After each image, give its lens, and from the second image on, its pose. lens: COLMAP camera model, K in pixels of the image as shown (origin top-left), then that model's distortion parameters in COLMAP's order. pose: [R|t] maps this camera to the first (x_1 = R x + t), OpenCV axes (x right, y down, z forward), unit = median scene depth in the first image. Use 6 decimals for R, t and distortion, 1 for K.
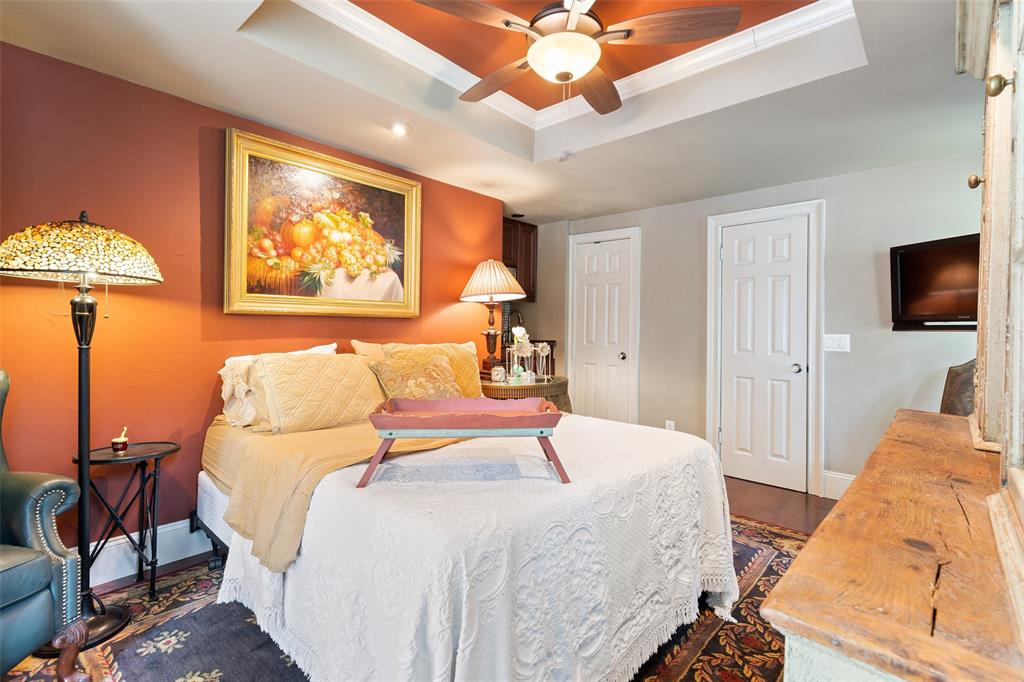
lens RADIAL K [[460.8, 0, 512.4], [0, 460.8, 334.0], [0, 0, 1]] dist [0.007468, -0.001264]
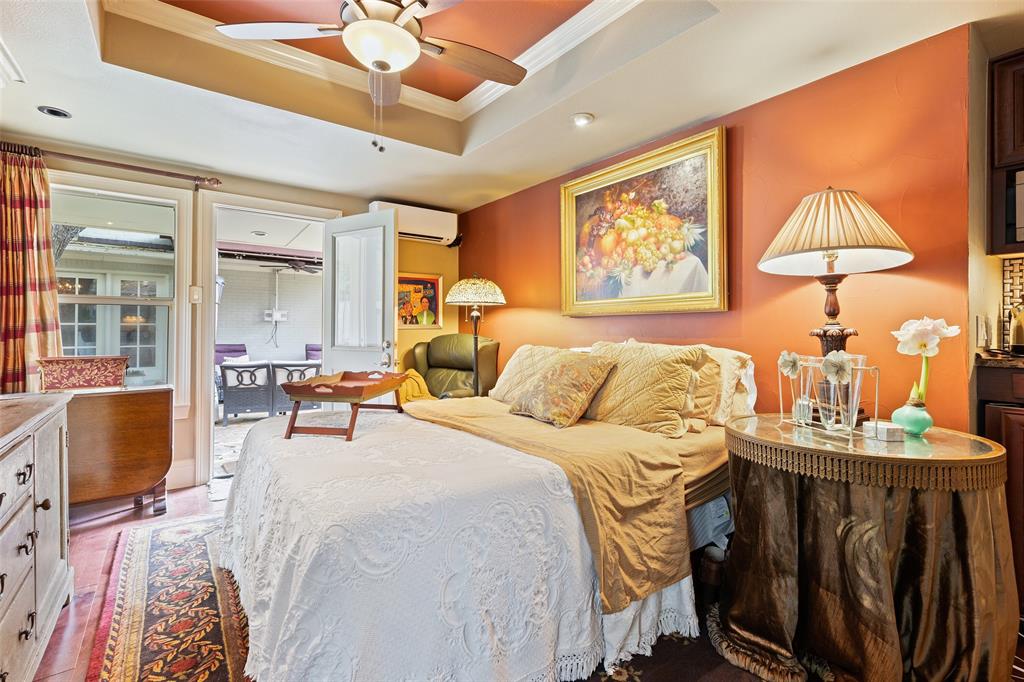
lens RADIAL K [[460.8, 0, 512.2], [0, 460.8, 333.9], [0, 0, 1]] dist [0.007468, -0.001264]
pose [[-0.184641, 0.004959, -0.982793, 0.645380], [-0.009211, 0.999935, 0.006776, 0.000064], [0.982763, 0.010303, -0.184584, 0.900259]]
